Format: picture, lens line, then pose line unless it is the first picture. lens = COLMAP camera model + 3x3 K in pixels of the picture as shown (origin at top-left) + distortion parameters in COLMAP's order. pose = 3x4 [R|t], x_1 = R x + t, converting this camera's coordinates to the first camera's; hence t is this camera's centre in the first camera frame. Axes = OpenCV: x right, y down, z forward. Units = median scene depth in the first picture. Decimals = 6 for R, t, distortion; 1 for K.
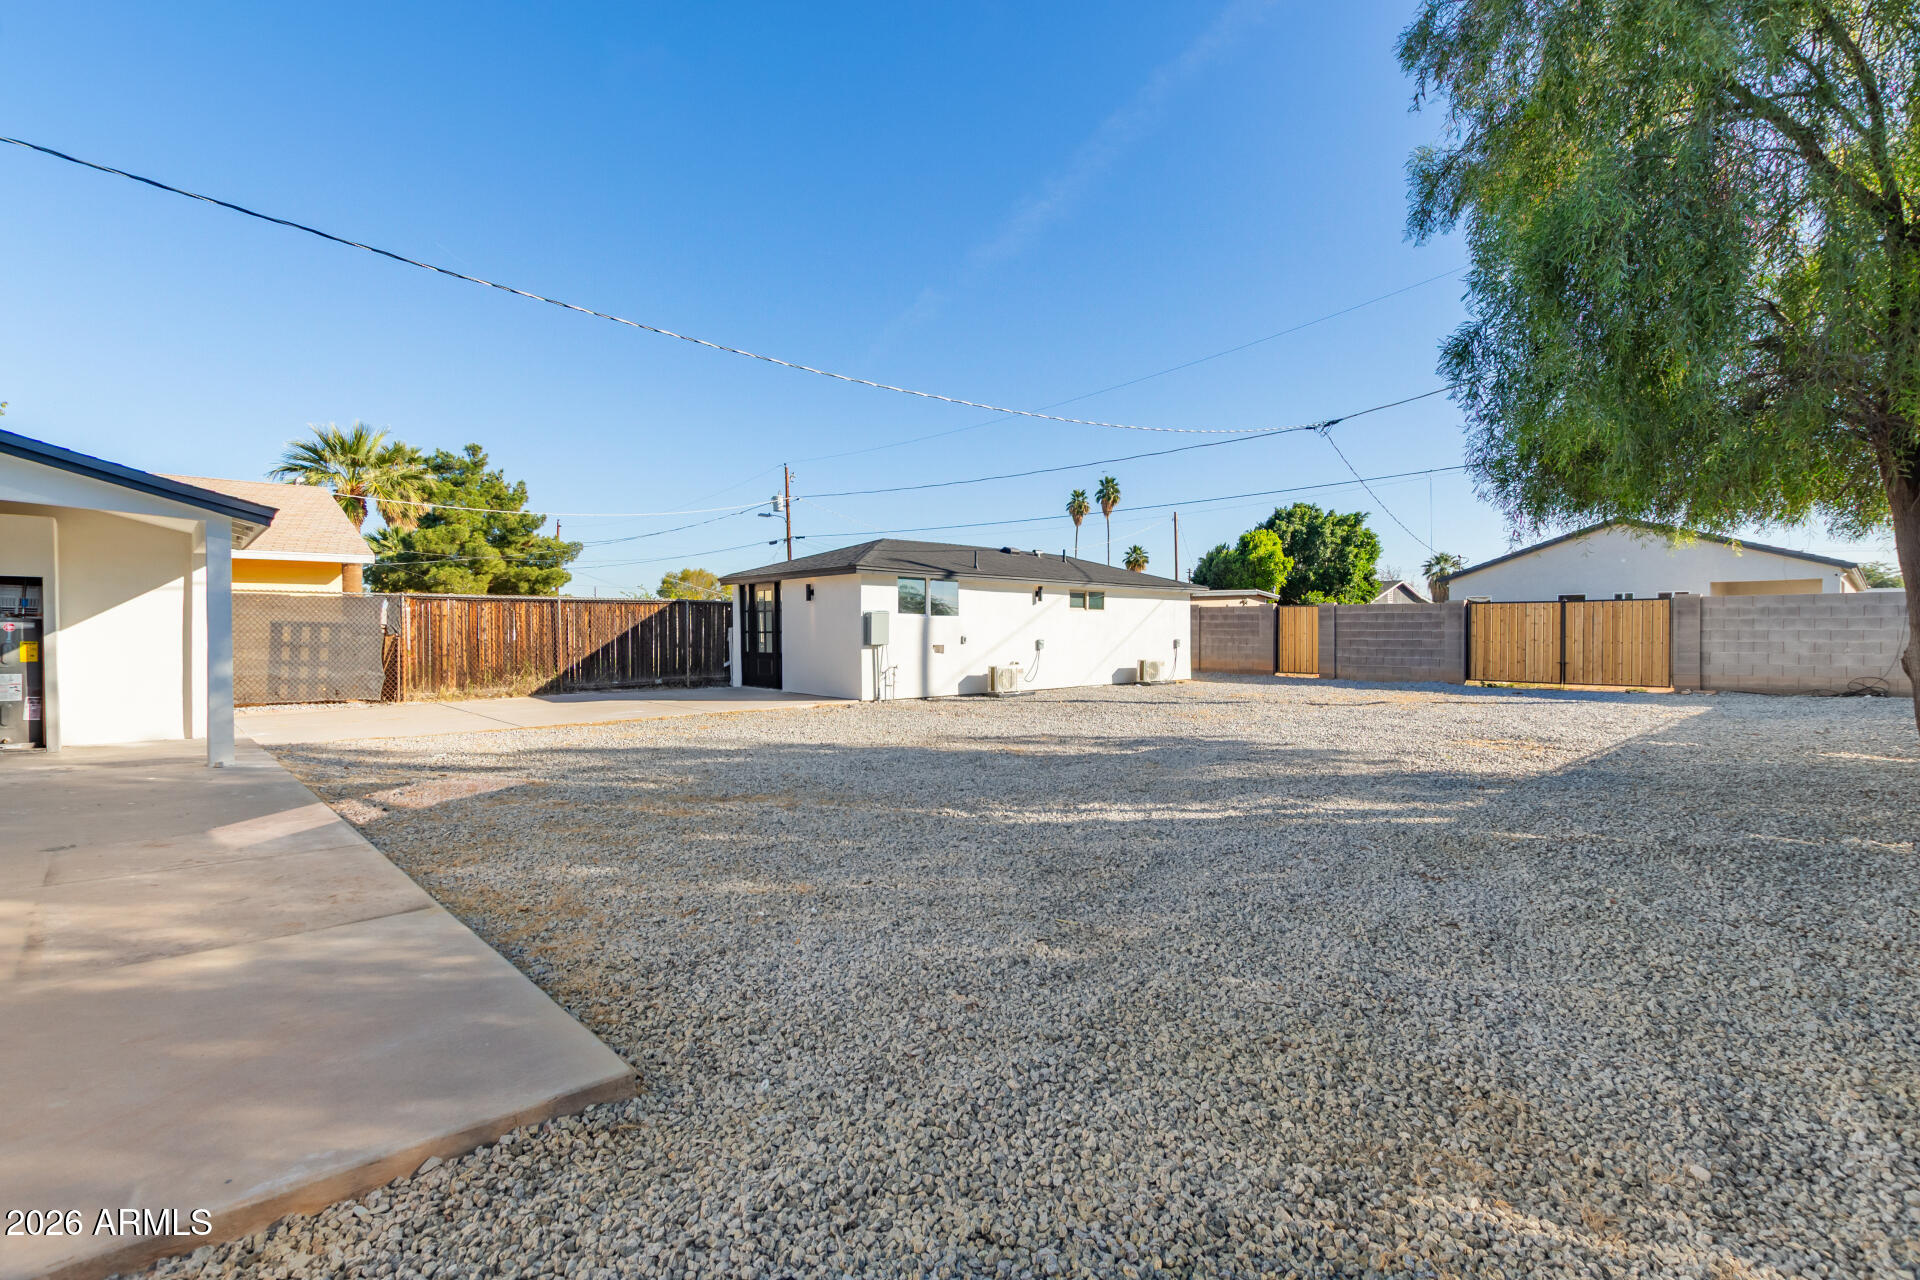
lens RADIAL K [[876.4, 0, 967.4], [0, 876.4, 644.8], [0, 0, 1]] dist [0.007655, -0.004035]
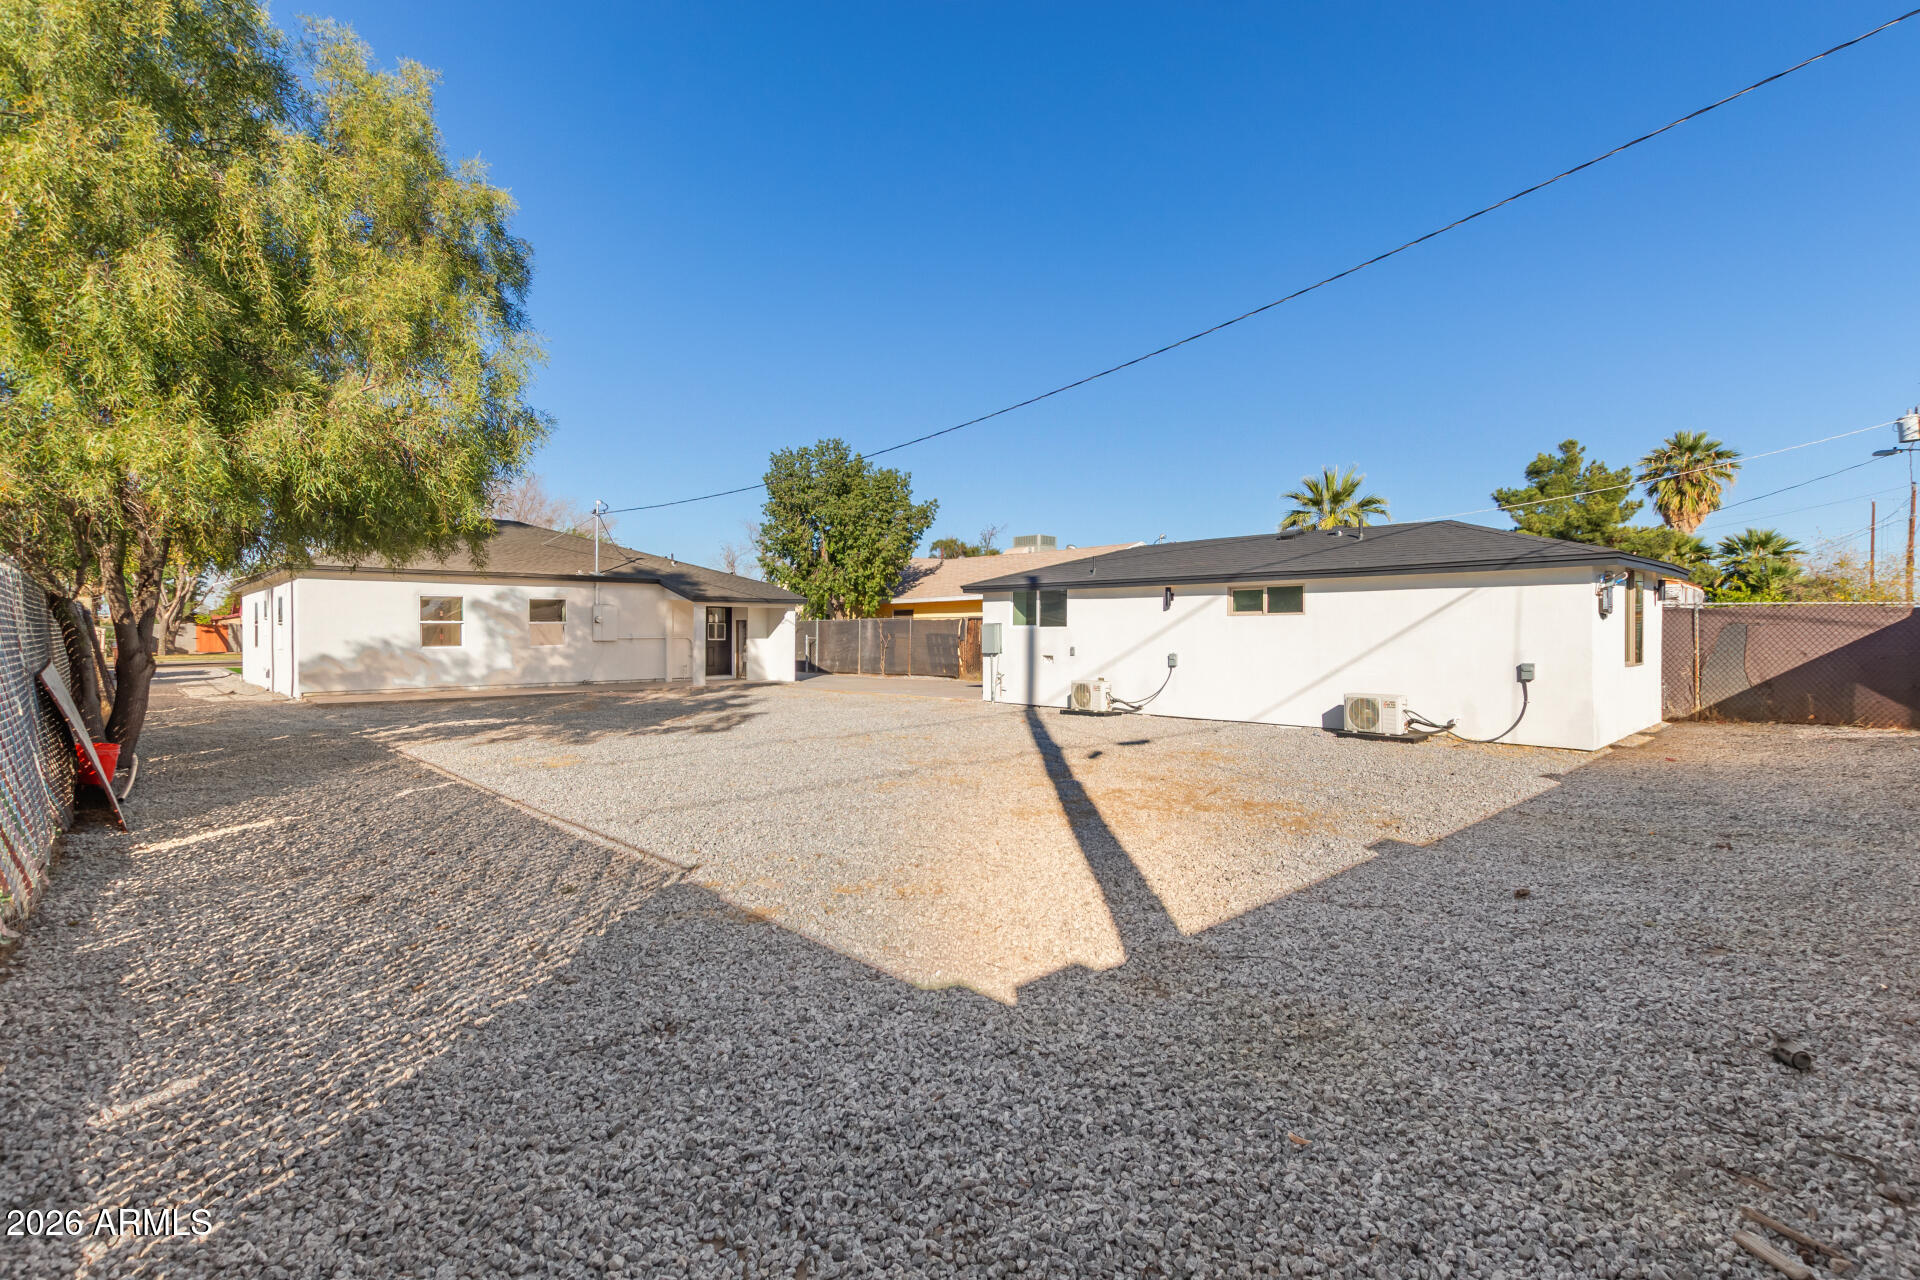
lens RADIAL K [[876.4, 0, 958.3], [0, 876.4, 639.5], [0, 0, 1]] dist [0.007655, -0.004035]
pose [[-0.012465, 0.006504, -0.999901, 0.821541], [-0.016739, 0.999837, 0.006712, -0.020060], [0.999782, 0.016821, -0.012354, 0.750595]]
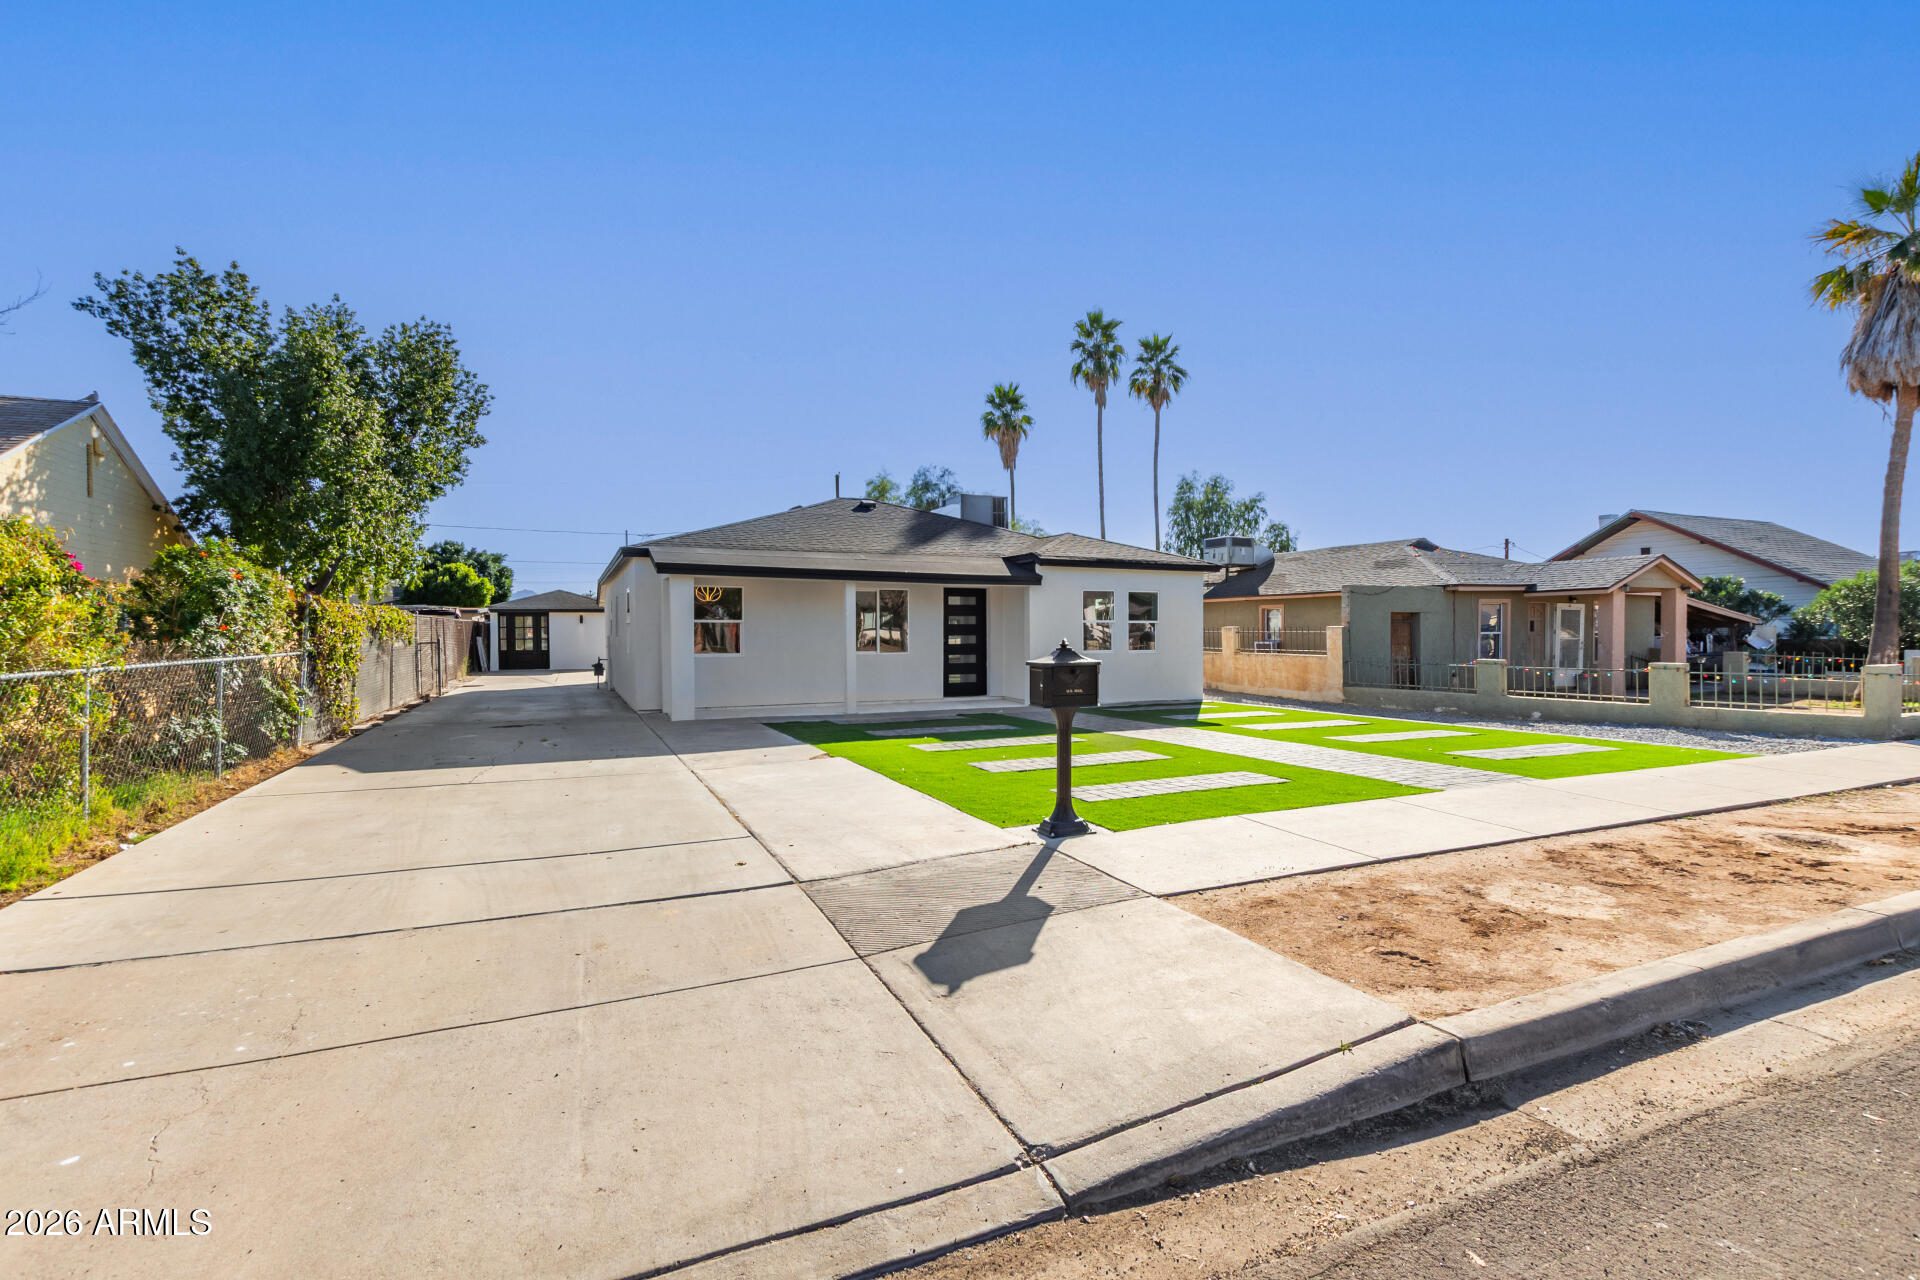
lens RADIAL K [[876.4, 0, 962.5], [0, 876.4, 635.8], [0, 0, 1]] dist [0.007655, -0.004035]
pose [[0.339742, -0.003674, 0.940511, -1.489522], [0.015063, 0.999885, -0.001536, -0.004386], [-0.940398, 0.014689, 0.339758, -0.445152]]
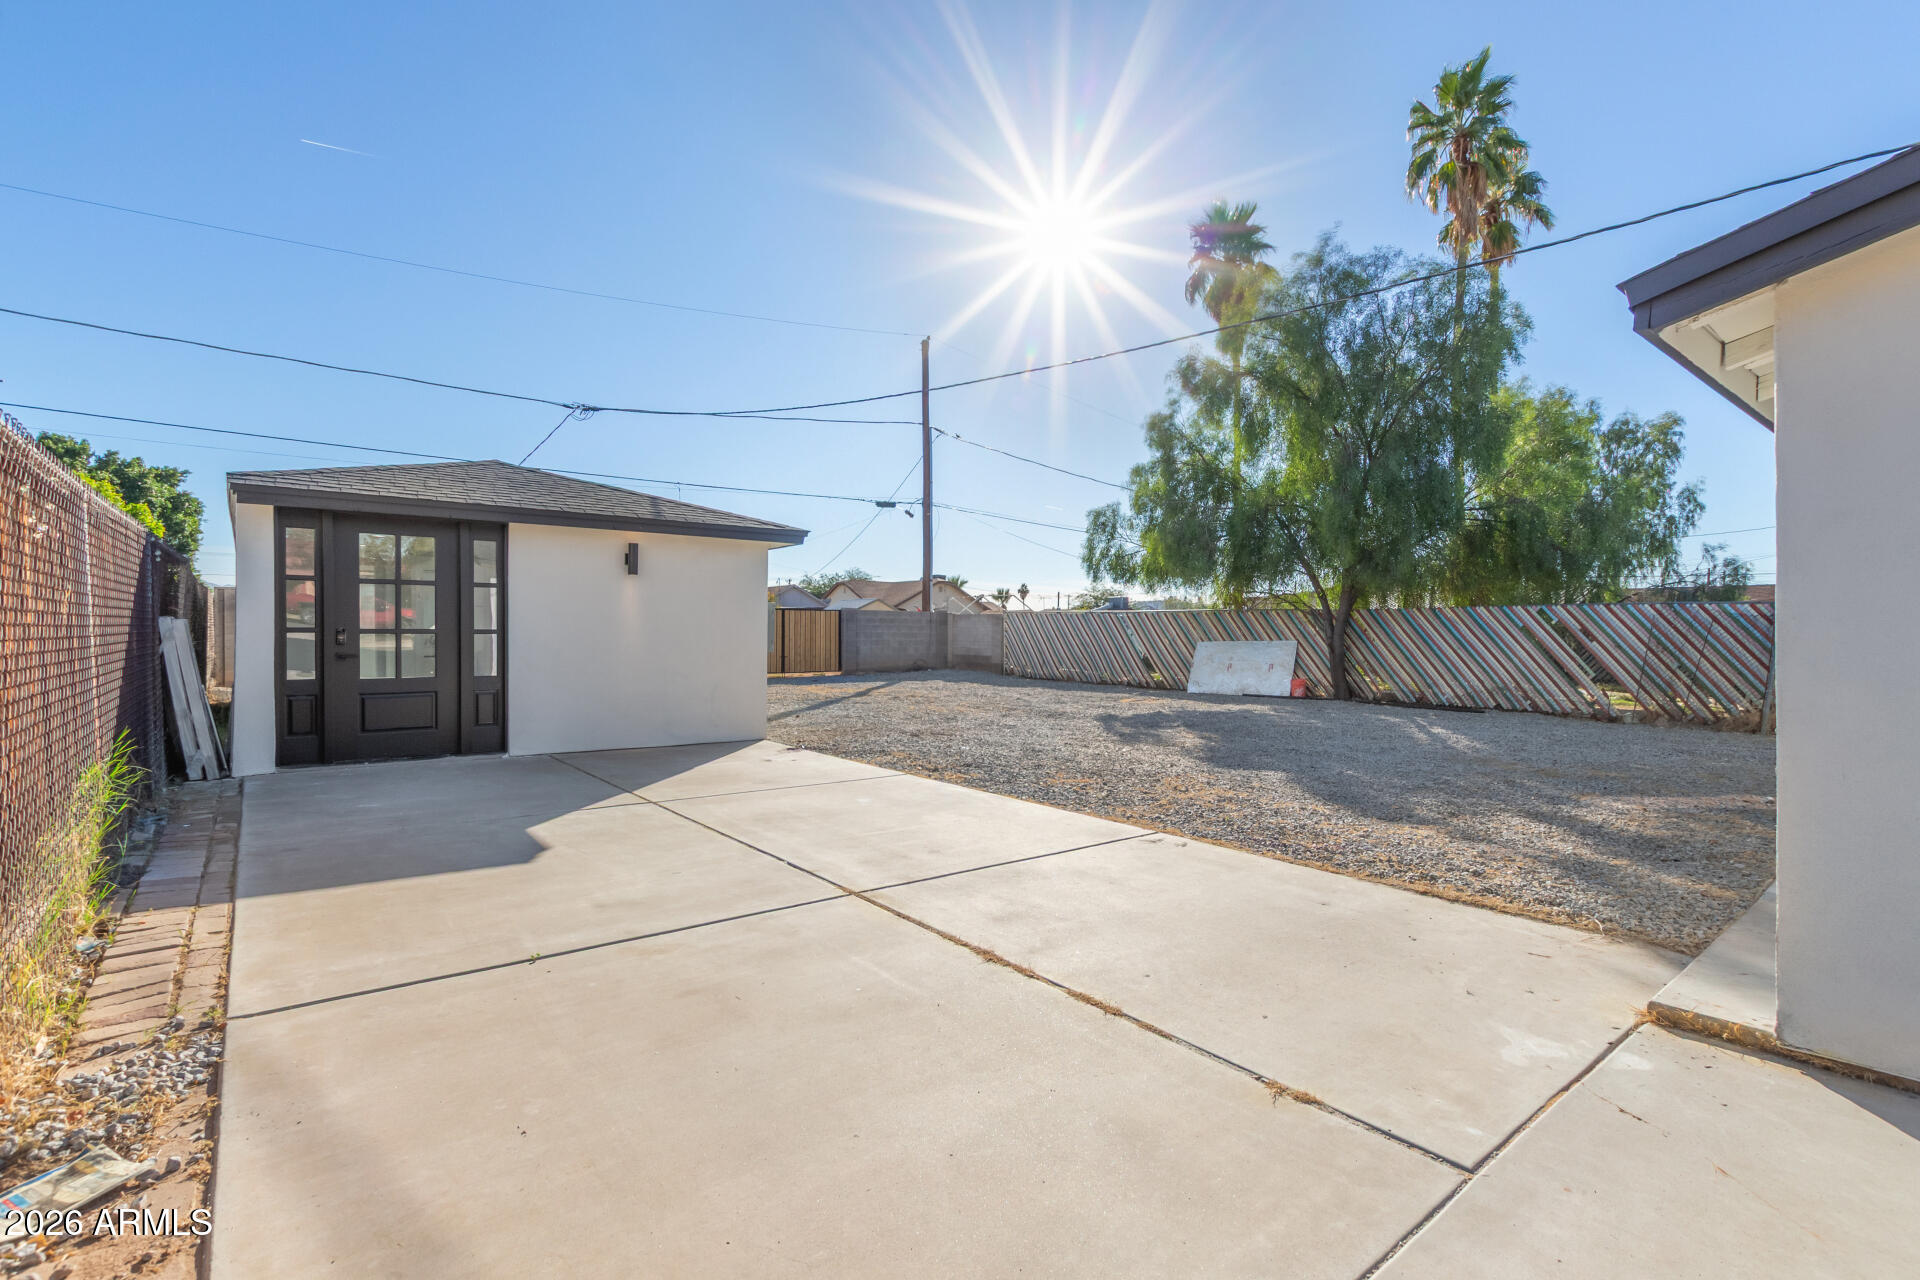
lens RADIAL K [[876.4, 0, 962.8], [0, 876.4, 633.5], [0, 0, 1]] dist [0.007655, -0.004035]
pose [[0.080386, 0.000768, 0.996764, -0.574420], [0.004841, 0.999988, -0.001161, -0.010591], [-0.996752, 0.004919, 0.080381, 0.619607]]
